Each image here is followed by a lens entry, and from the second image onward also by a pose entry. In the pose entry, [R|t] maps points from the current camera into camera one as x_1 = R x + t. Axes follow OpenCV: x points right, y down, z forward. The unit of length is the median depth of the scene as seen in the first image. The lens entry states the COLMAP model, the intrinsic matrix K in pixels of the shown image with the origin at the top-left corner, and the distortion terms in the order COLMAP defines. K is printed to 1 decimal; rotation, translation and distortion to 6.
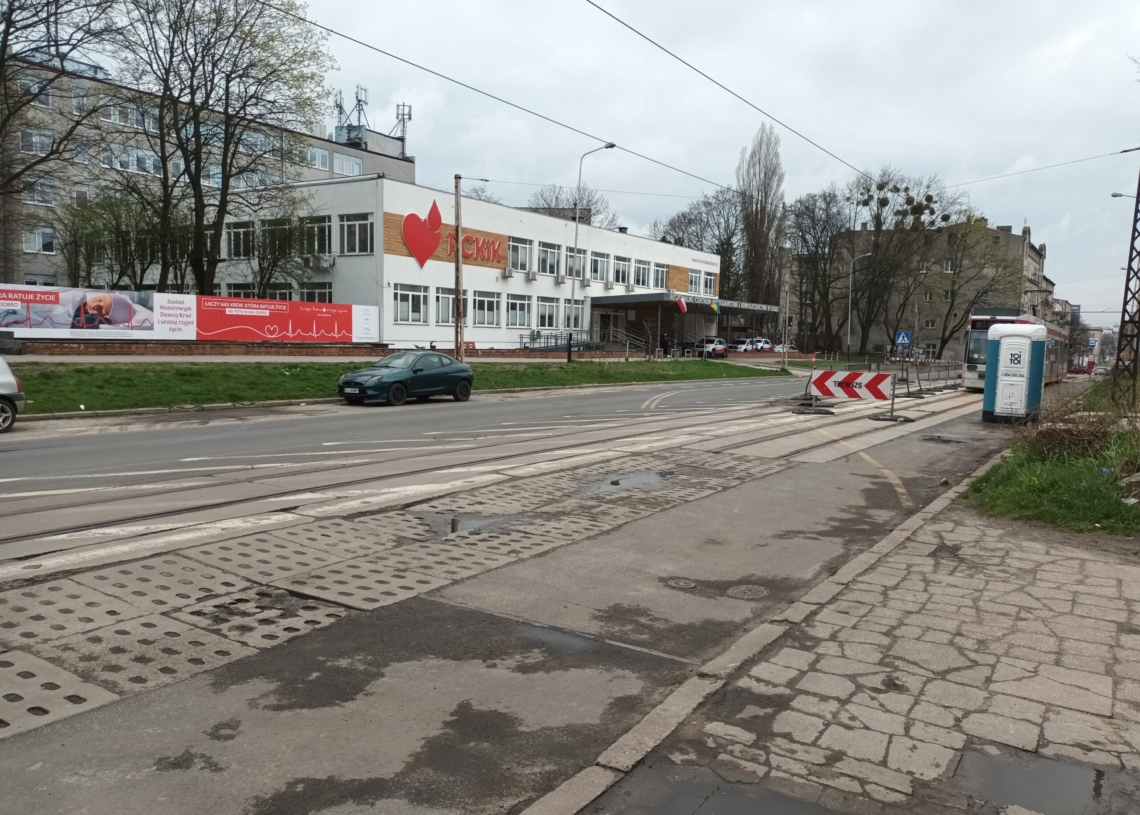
lens RADIAL K [[853.5, 0, 559.5], [0, 853.5, 414.4], [0, 0, 1]] dist [0.034659, -0.047121]
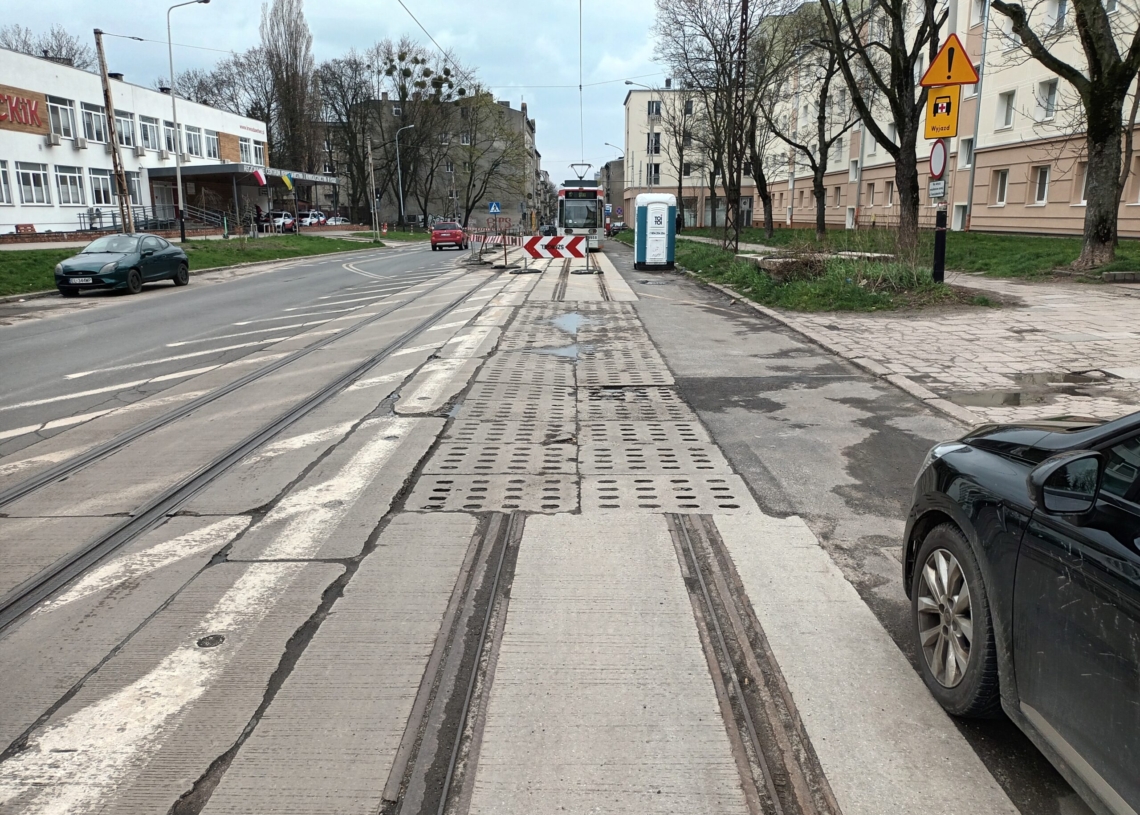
lens RADIAL K [[853.5, 0, 580.2], [0, 853.5, 422.8], [0, 0, 1]] dist [0.034659, -0.047121]
pose [[0.830858, -0.159435, 0.533157, -0.094616], [0.075536, 0.981523, 0.175801, 0.000225], [-0.551335, -0.105794, 0.827549, -0.019877]]
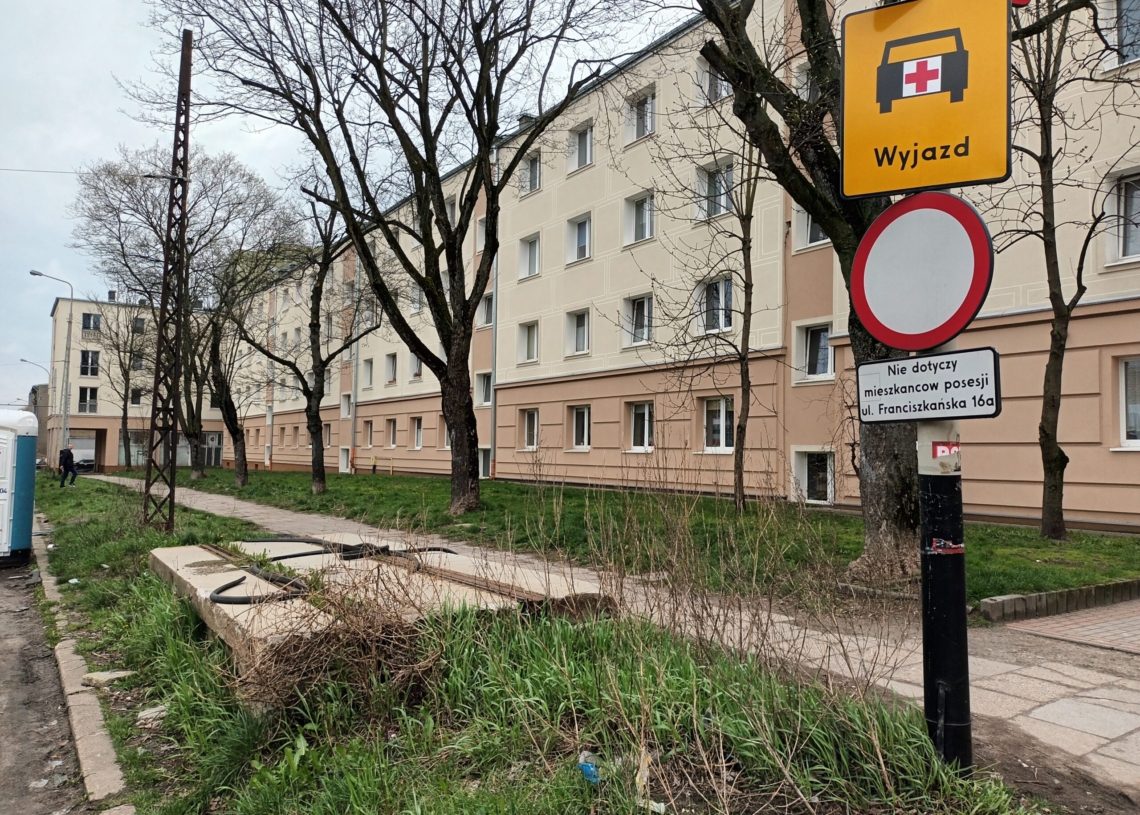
lens RADIAL K [[852.5, 0, 577.0], [0, 852.5, 409.4], [0, 0, 1]] dist [0.014353, -0.013090]
pose [[0.389022, 0.030857, 0.920711, 0.039496], [0.078085, 0.994738, -0.066331, -0.009261], [-0.917913, 0.097698, 0.384566, 0.107688]]
